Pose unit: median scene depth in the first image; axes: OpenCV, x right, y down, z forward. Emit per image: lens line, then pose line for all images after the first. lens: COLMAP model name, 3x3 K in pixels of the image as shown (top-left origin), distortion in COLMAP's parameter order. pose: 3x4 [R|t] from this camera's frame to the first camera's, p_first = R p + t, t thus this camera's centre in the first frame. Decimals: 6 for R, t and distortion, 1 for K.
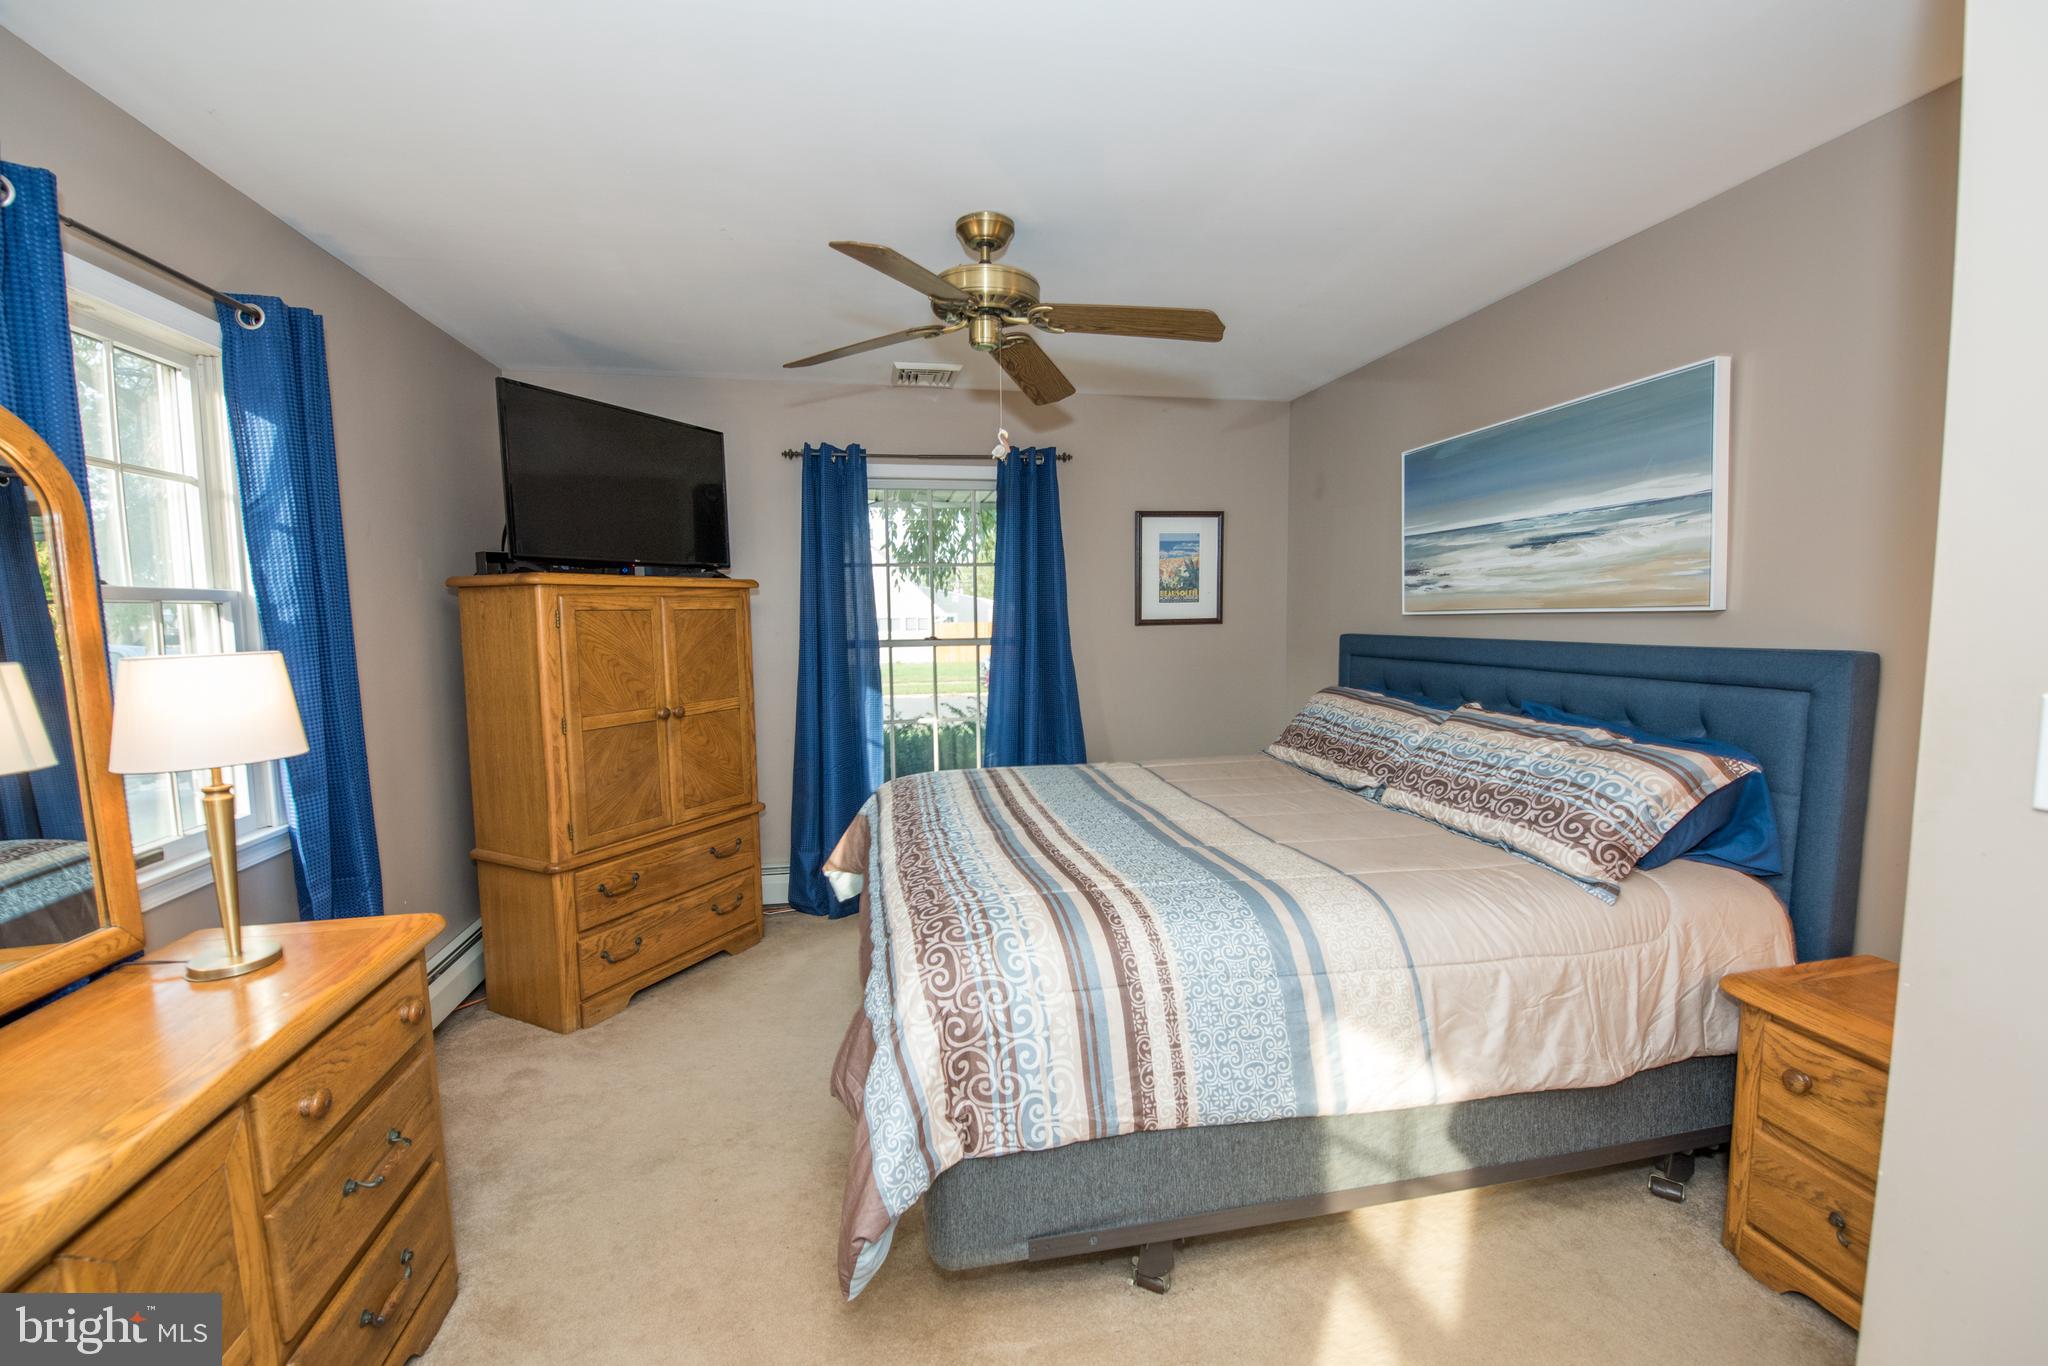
lens RADIAL K [[841.9, 0, 1019.1], [0, 841.9, 684.4], [0, 0, 1]] dist [-0.017011, -0.000947]
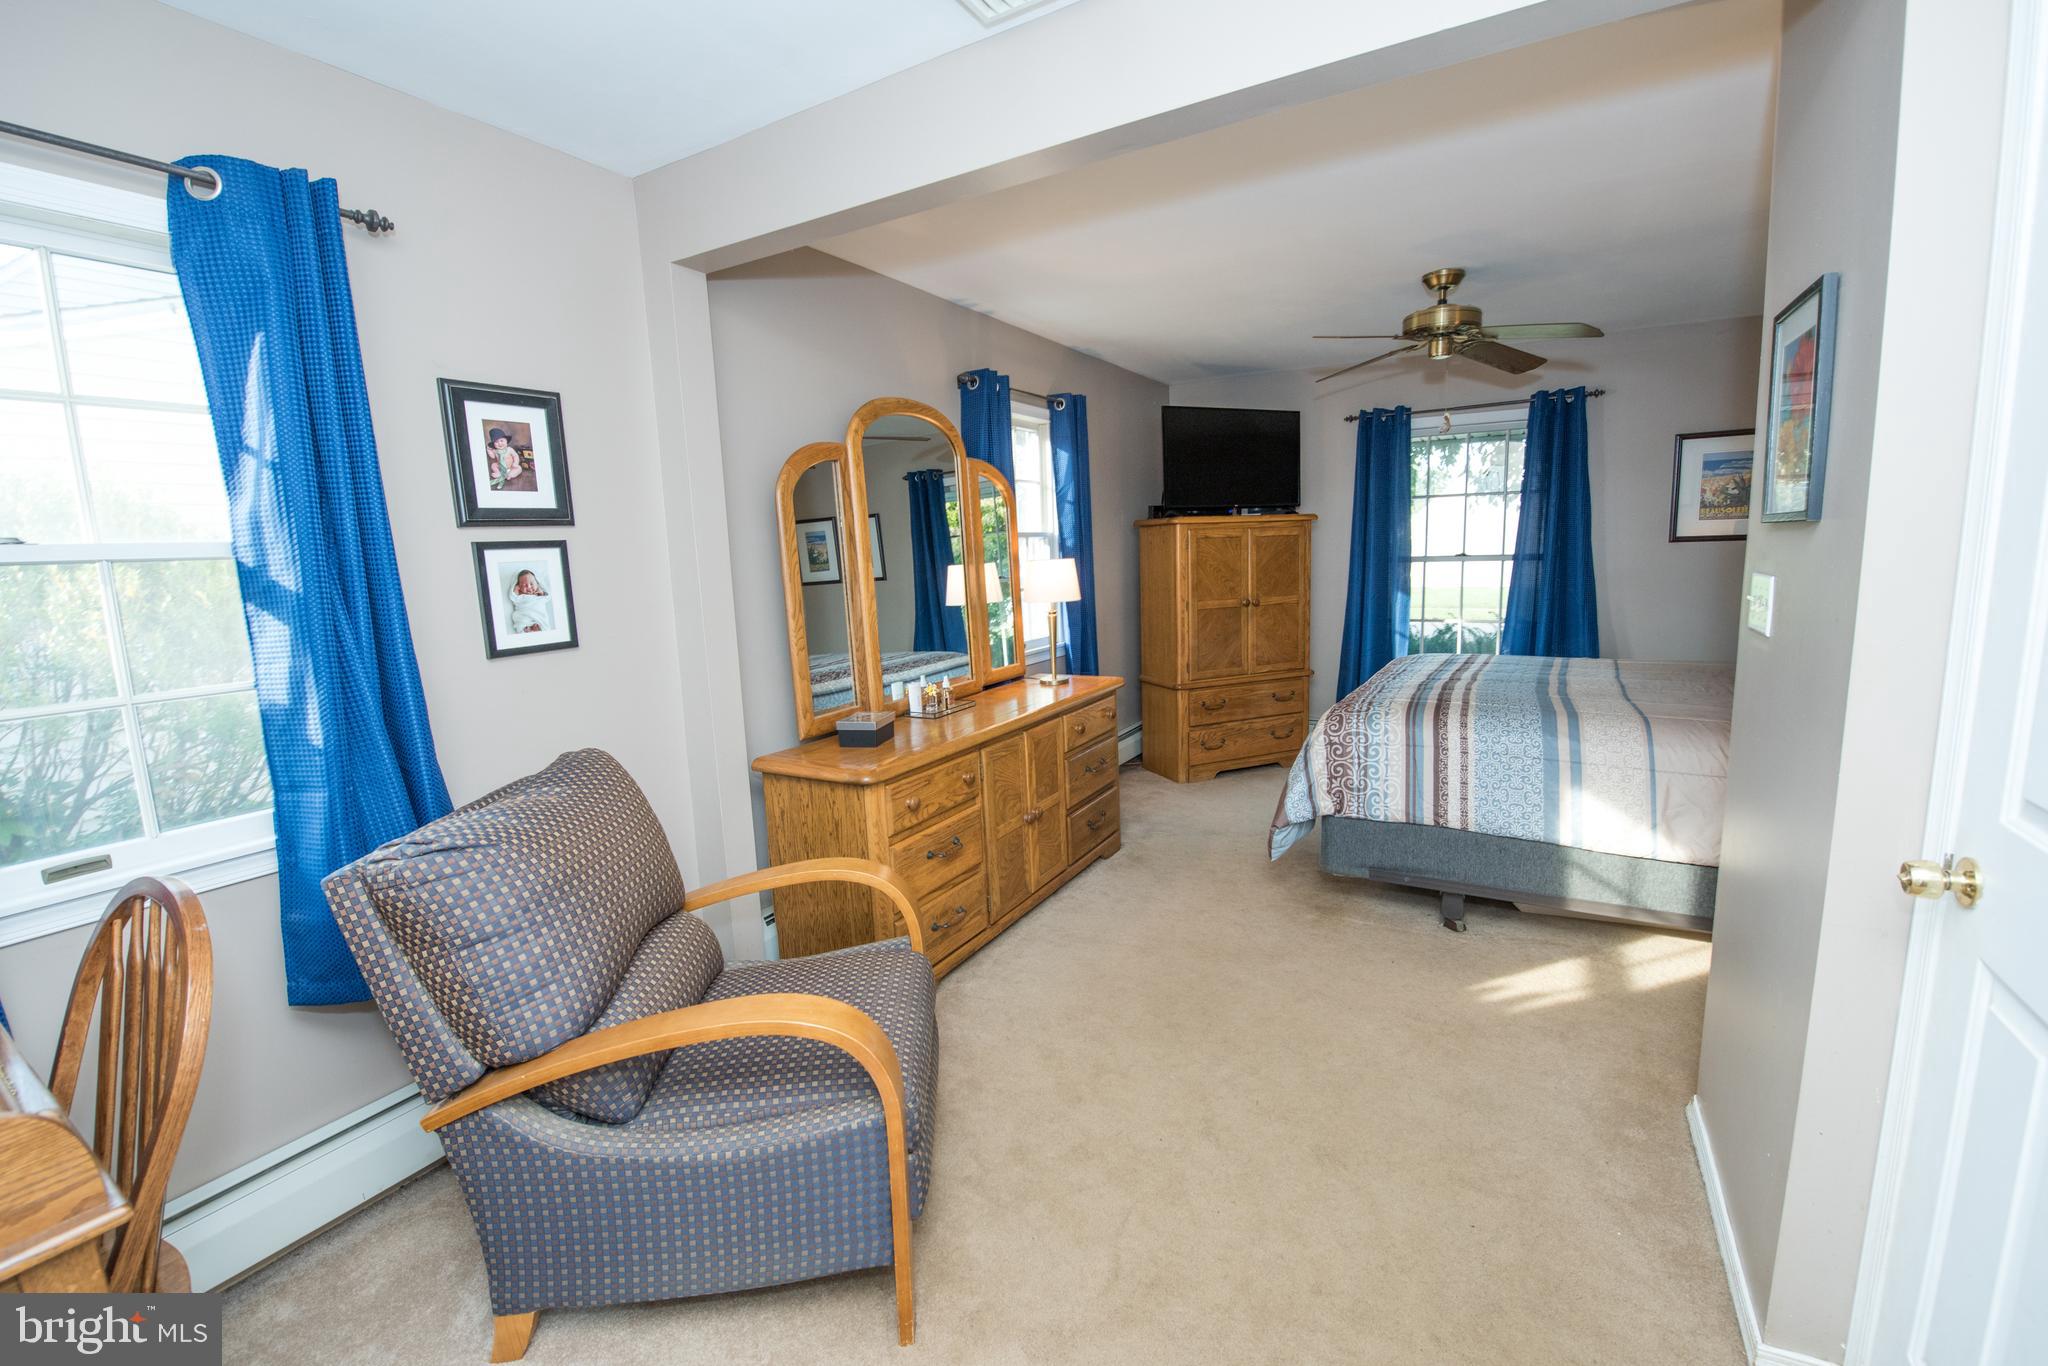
lens RADIAL K [[852.7, 0, 1037.2], [0, 852.7, 671.9], [0, 0, 1]] dist [-0.019455, -0.001029]
pose [[0.753701, 0.082537, -0.652014, 0.383013], [-0.033688, 0.995630, 0.087093, 0.043570], [0.656353, -0.043677, 0.753188, -0.537895]]
